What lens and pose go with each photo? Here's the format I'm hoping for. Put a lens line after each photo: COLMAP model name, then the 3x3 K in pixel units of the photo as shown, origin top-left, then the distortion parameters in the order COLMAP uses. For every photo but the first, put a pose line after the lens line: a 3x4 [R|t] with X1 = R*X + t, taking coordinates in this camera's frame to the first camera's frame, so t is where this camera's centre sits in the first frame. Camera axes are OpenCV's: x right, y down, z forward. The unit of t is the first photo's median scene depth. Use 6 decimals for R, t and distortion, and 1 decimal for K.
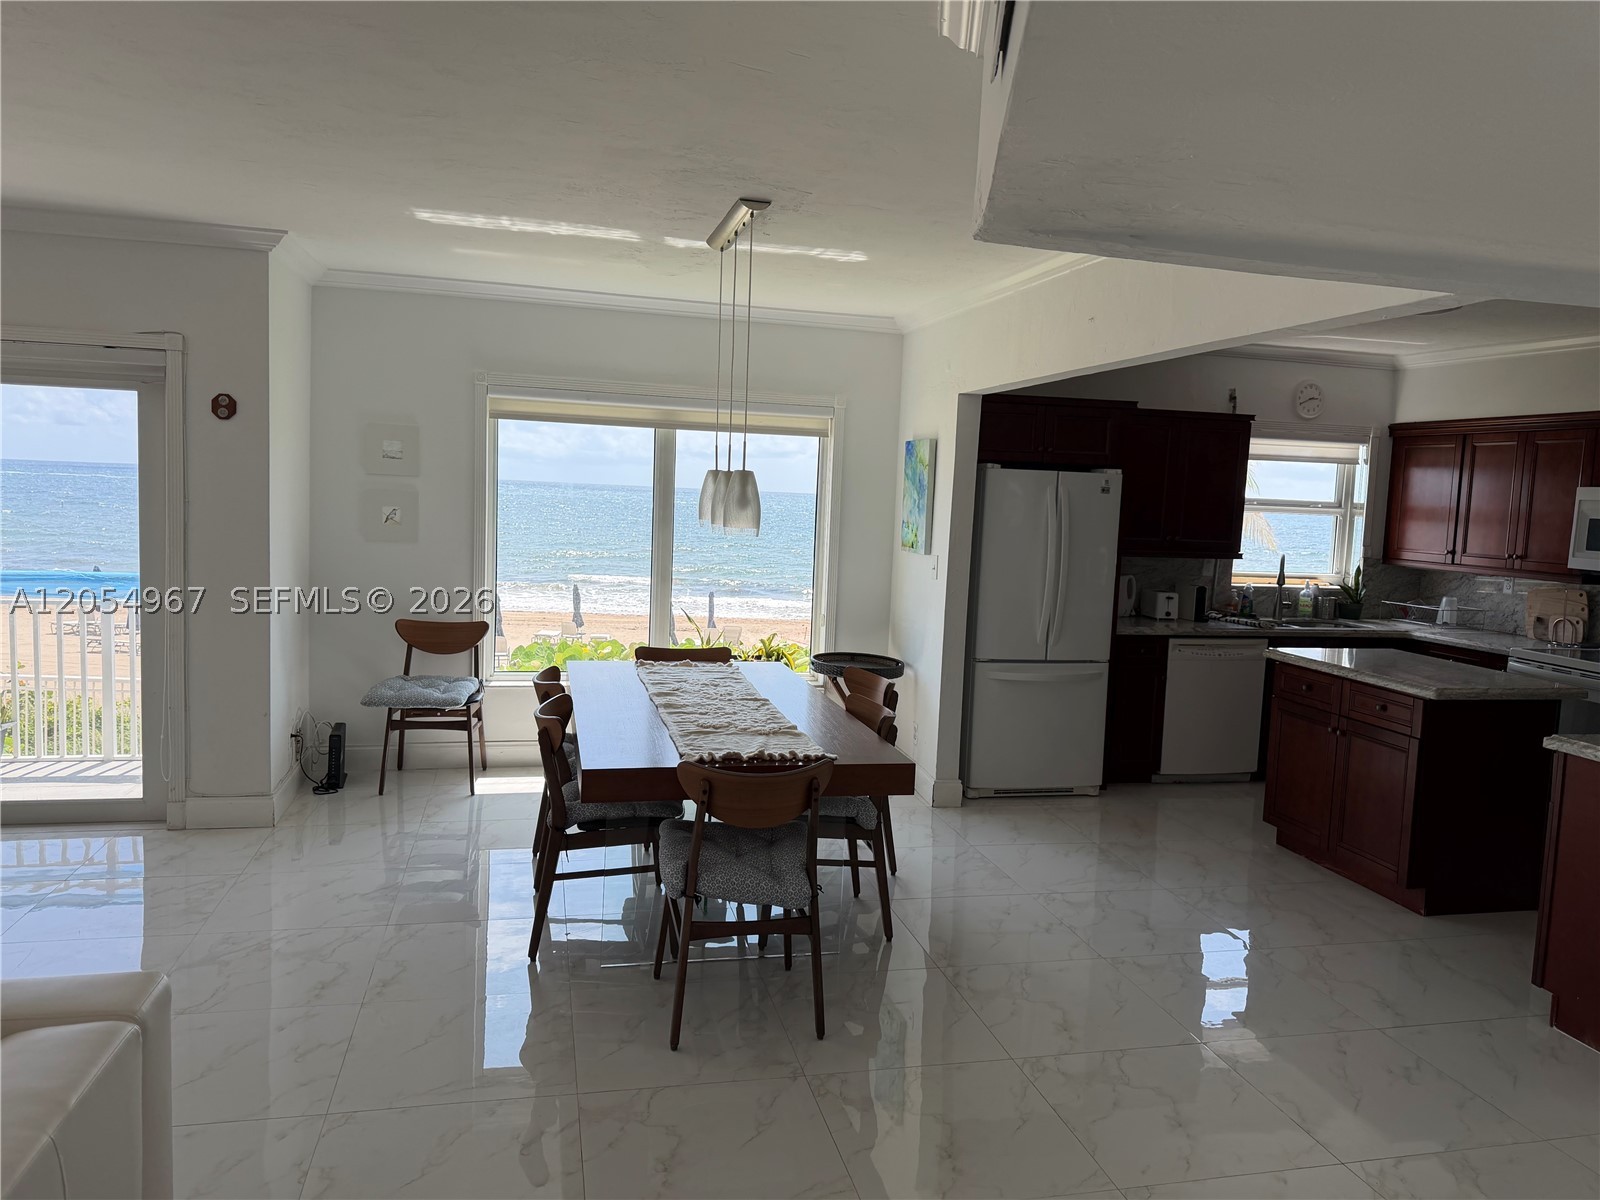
lens RADIAL K [[1131.1, 0, 813.3], [0, 1131.1, 595.2], [0, 0, 1]] dist [0.068982, -0.090001]
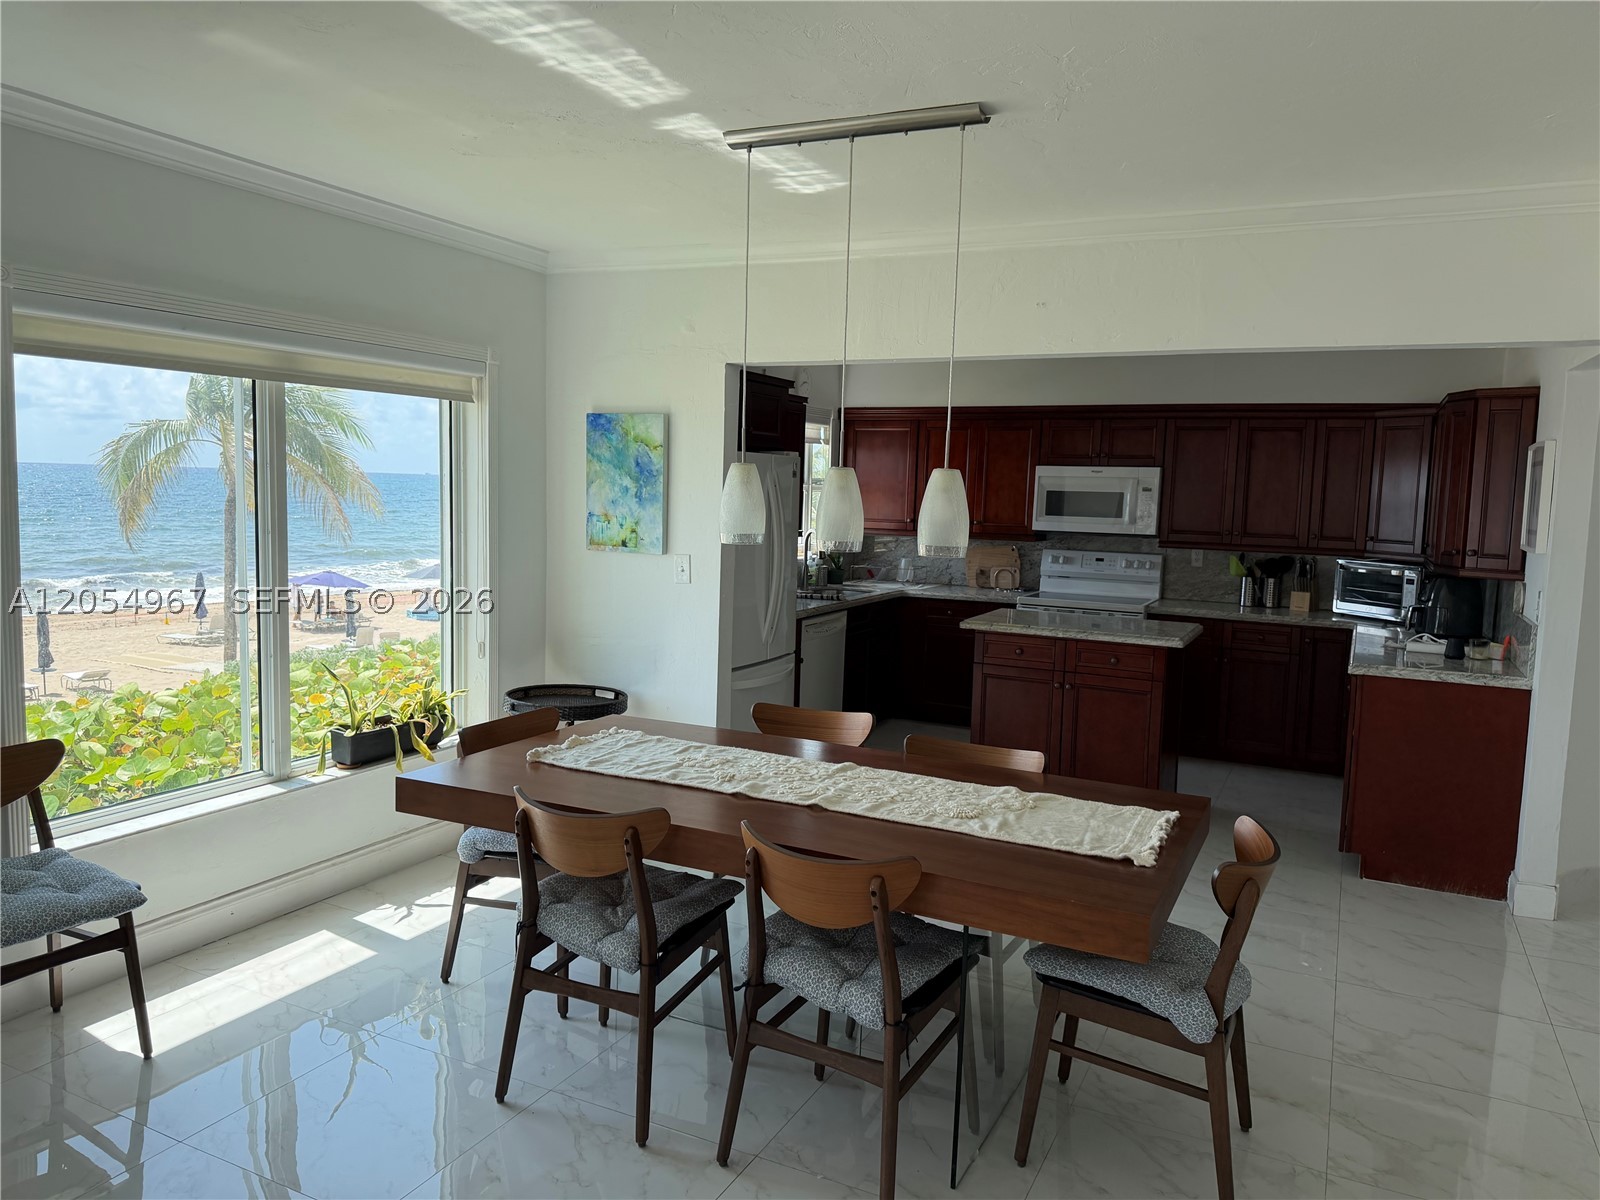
lens RADIAL K [[1131.1, 0, 809.6], [0, 1131.1, 592.4], [0, 0, 1]] dist [0.068982, -0.090001]
pose [[0.638313, -0.094637, 0.763938, -0.422073], [0.068678, 0.995458, 0.065933, -0.049550], [-0.766707, 0.010380, 0.641913, 0.348622]]
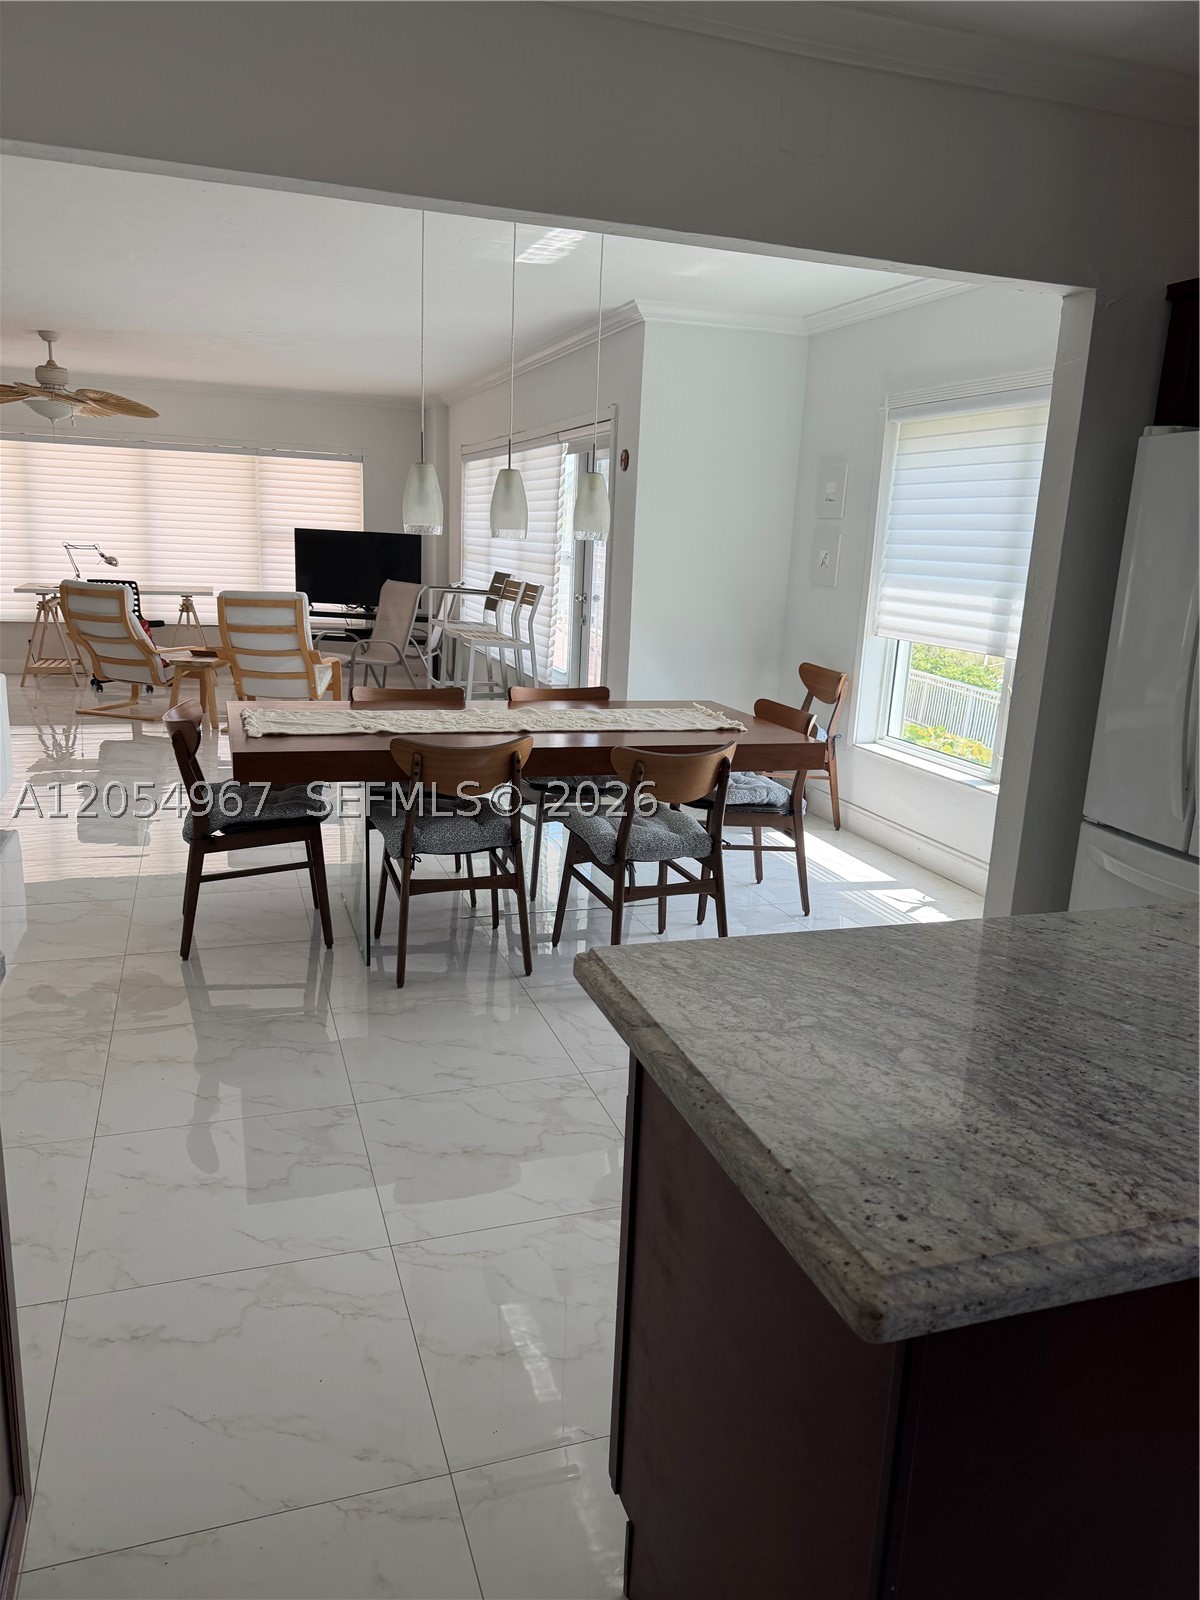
lens RADIAL K [[1131.1, 0, 586.5], [0, 1131.1, 798.5], [0, 0, 1]] dist [0.068982, -0.090001]
pose [[0.066808, 0.188778, -0.979745, 0.579699], [-0.129916, 0.975225, 0.179049, -0.014169], [0.989272, 0.115323, 0.089678, 0.645663]]
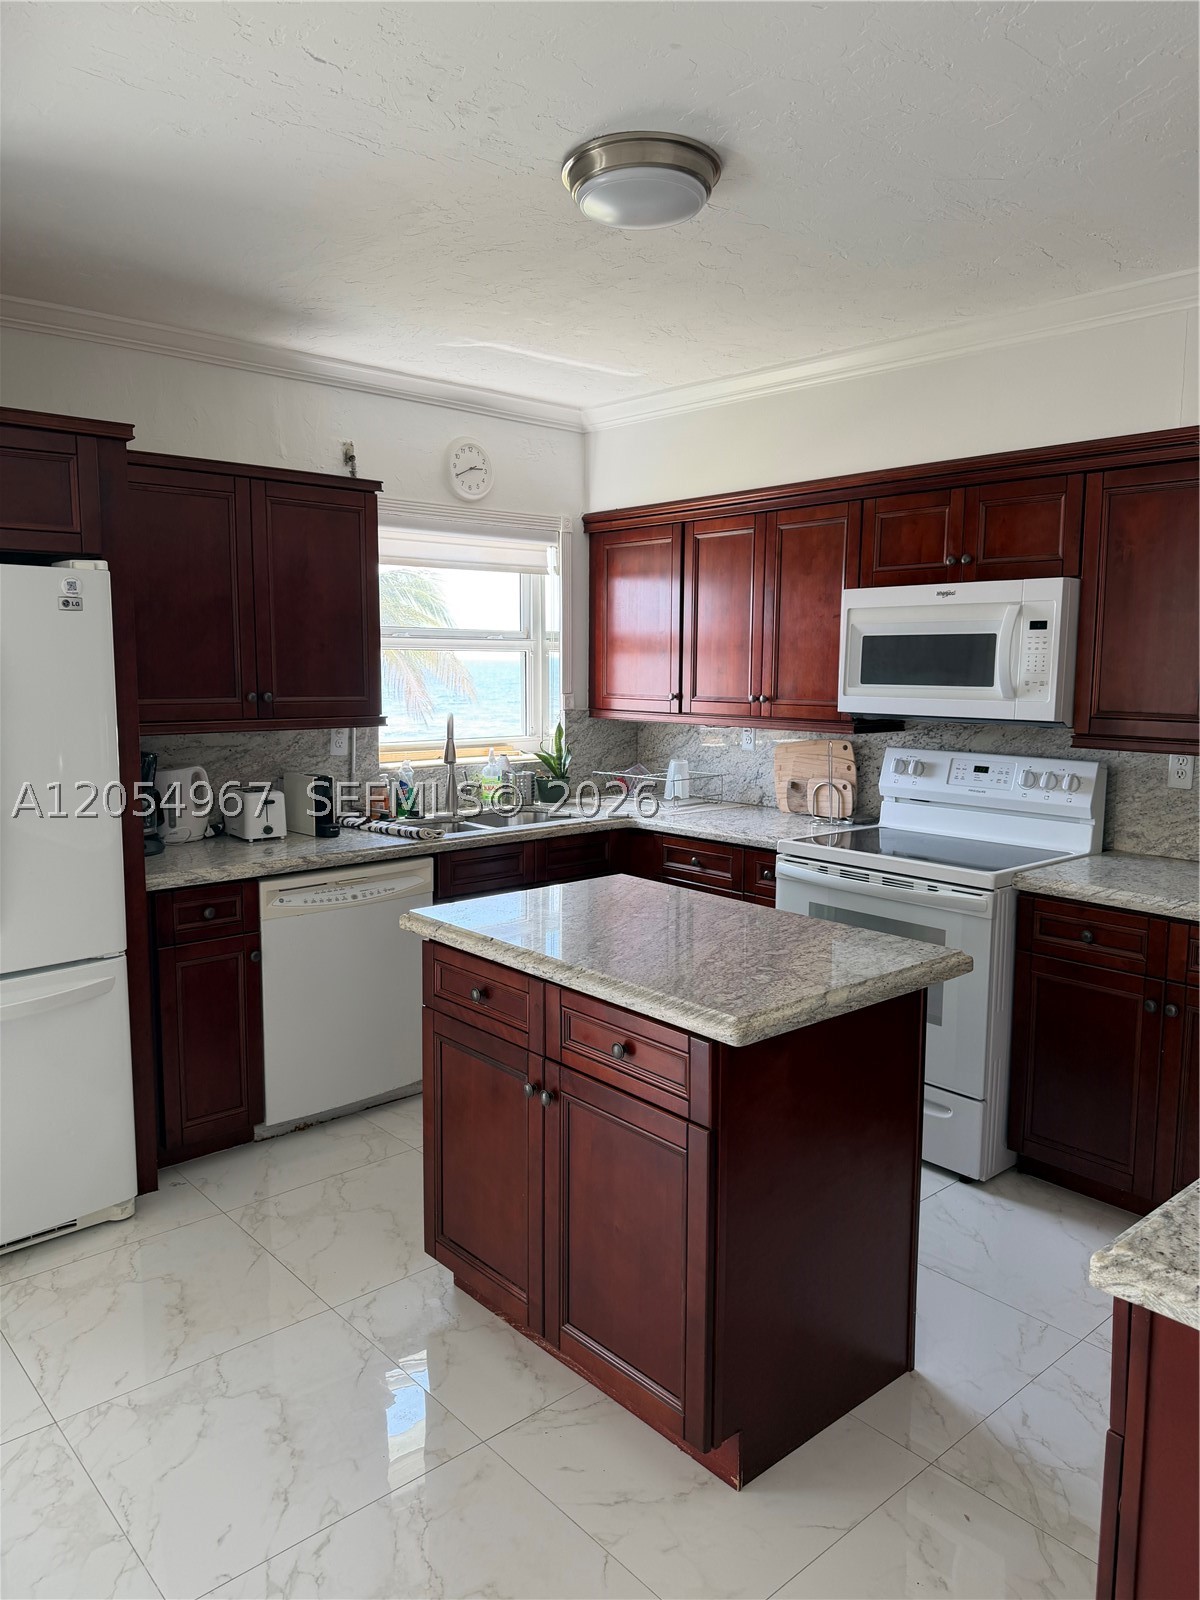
lens RADIAL K [[1131.1, 0, 586.6], [0, 1131.1, 786.1], [0, 0, 1]] dist [0.068982, -0.090001]
pose [[0.890991, -0.088711, 0.445269, 0.206982], [0.075534, 0.996021, 0.047293, -0.020761], [-0.447693, -0.008504, 0.894147, 0.428740]]
